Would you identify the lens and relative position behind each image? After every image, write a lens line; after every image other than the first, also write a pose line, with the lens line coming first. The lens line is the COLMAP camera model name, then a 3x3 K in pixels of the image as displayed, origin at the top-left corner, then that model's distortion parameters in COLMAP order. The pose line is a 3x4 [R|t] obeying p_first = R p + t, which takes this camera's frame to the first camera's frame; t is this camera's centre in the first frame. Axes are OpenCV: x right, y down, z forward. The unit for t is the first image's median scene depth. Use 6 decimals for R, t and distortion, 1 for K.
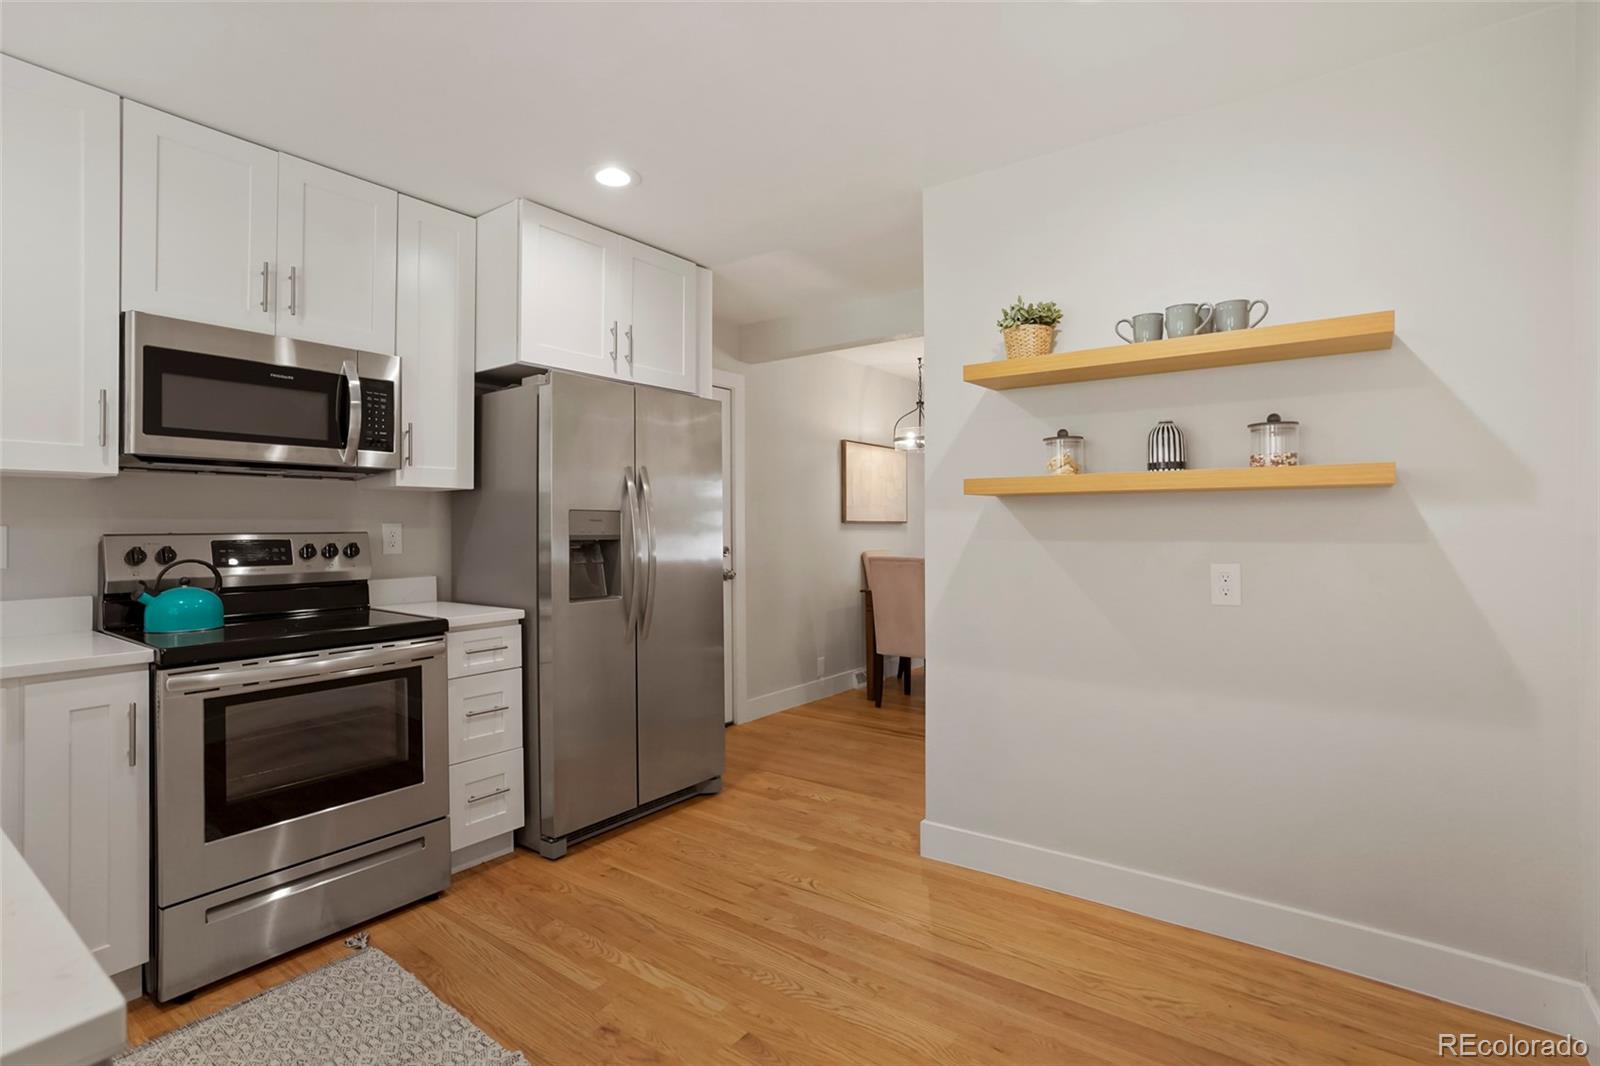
lens RADIAL K [[777.2, 0, 797.2], [0, 777.2, 513.6], [0, 0, 1]] dist [-0.001725, 0.001048]
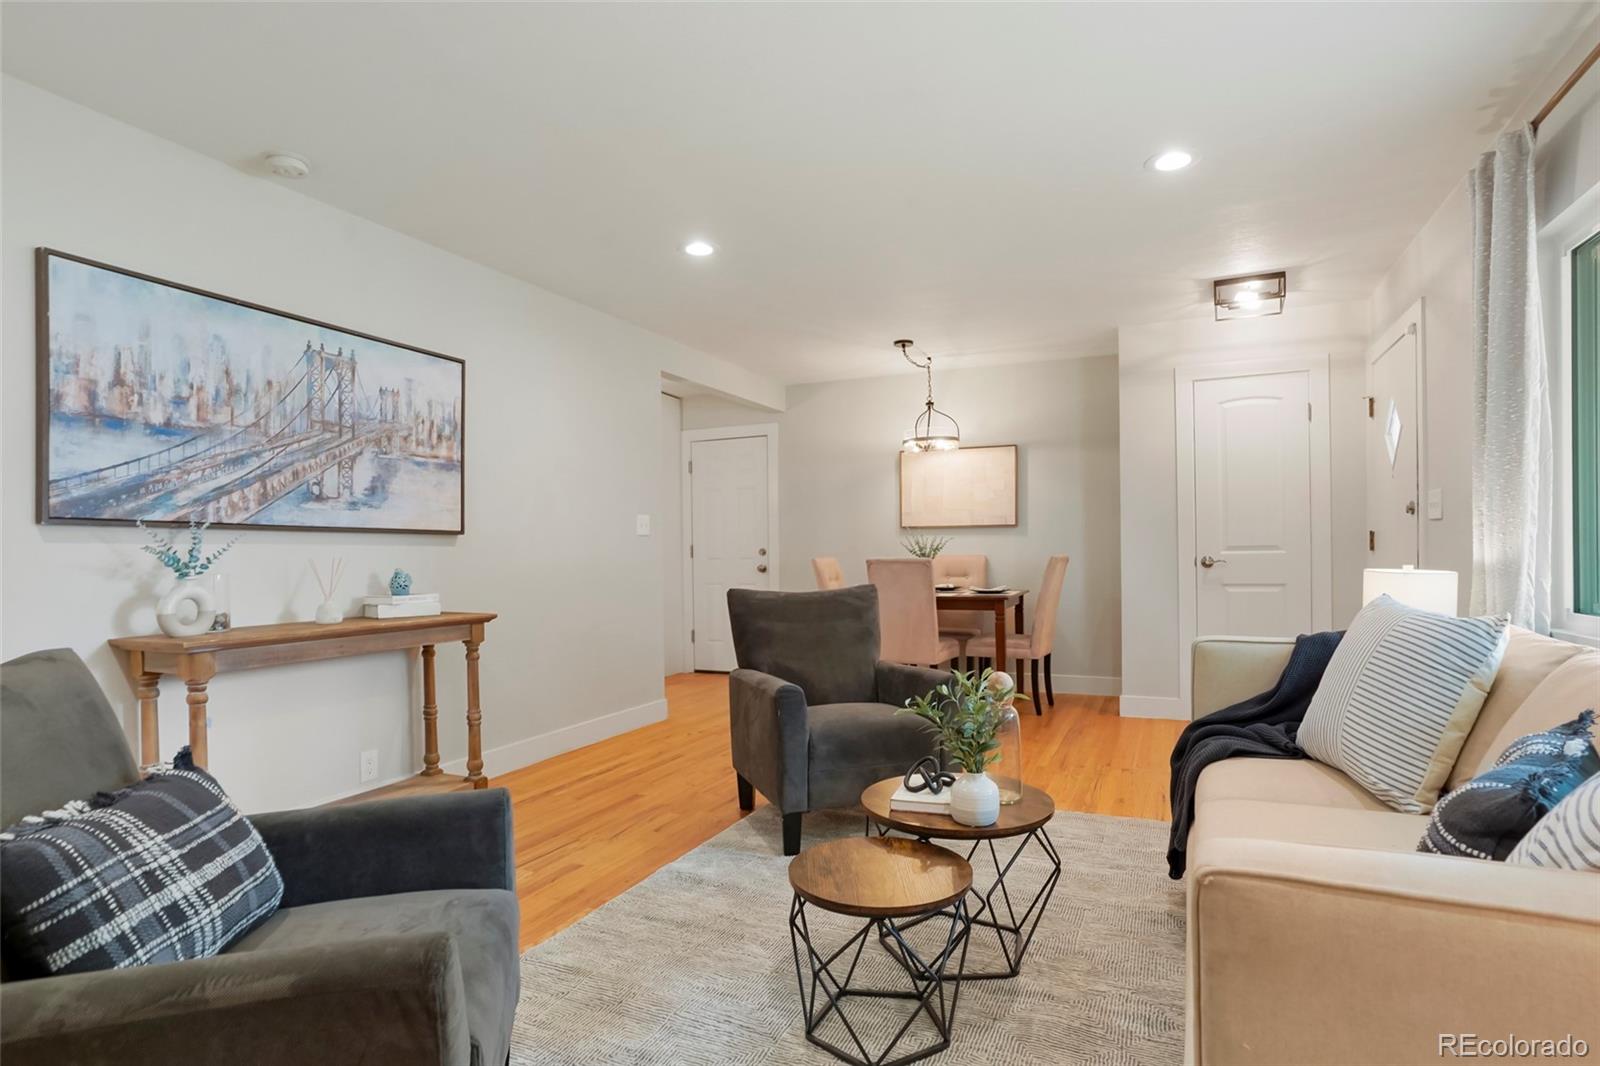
lens RADIAL K [[813.5, 0, 804.9], [0, 813.5, 555.1], [0, 0, 1]] dist [-0.060137, 0.030994]
pose [[0.216020, 0.008443, -0.976352, 2.458214], [0.027924, 0.999500, 0.014821, 0.059742], [0.975990, -0.030465, 0.215676, 1.364786]]
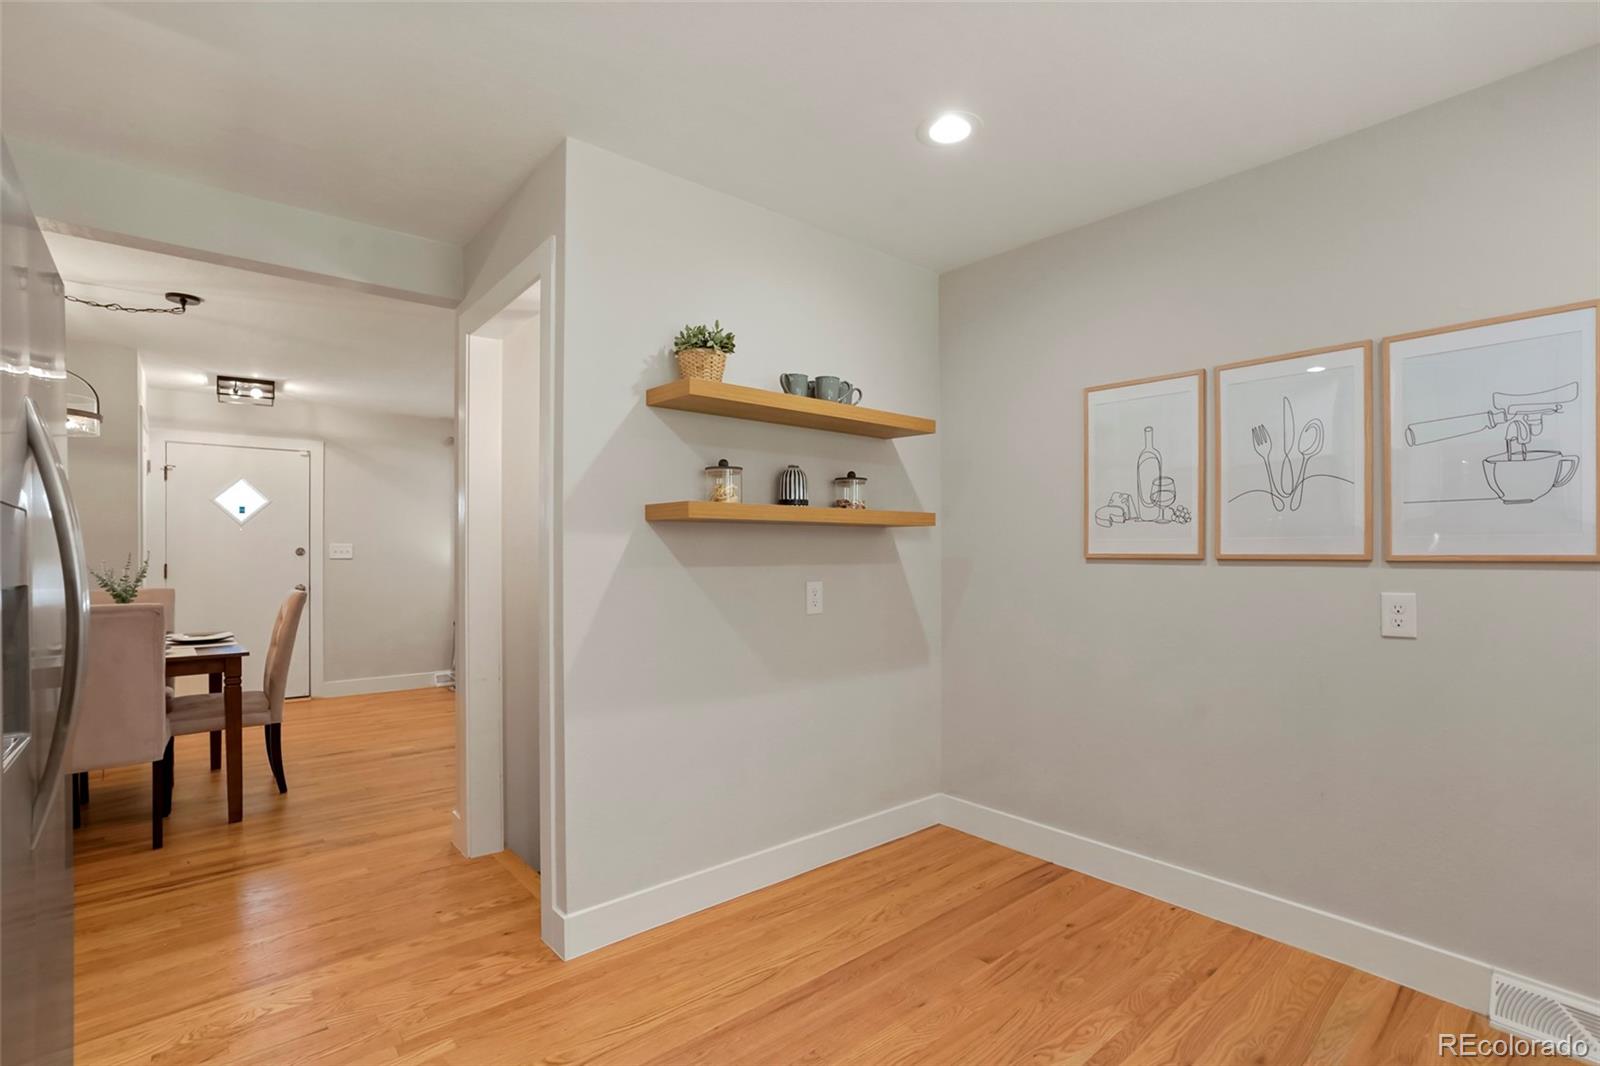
lens RADIAL K [[760.5, 0, 818.7], [0, 760.5, 549.6], [0, 0, 1]] dist [-0.055460, 0.030143]
pose [[0.215421, 0.005097, 0.976508, -0.597449], [-0.009997, 0.999945, -0.003014, 0.013249], [-0.976470, -0.009113, 0.215460, 0.635426]]
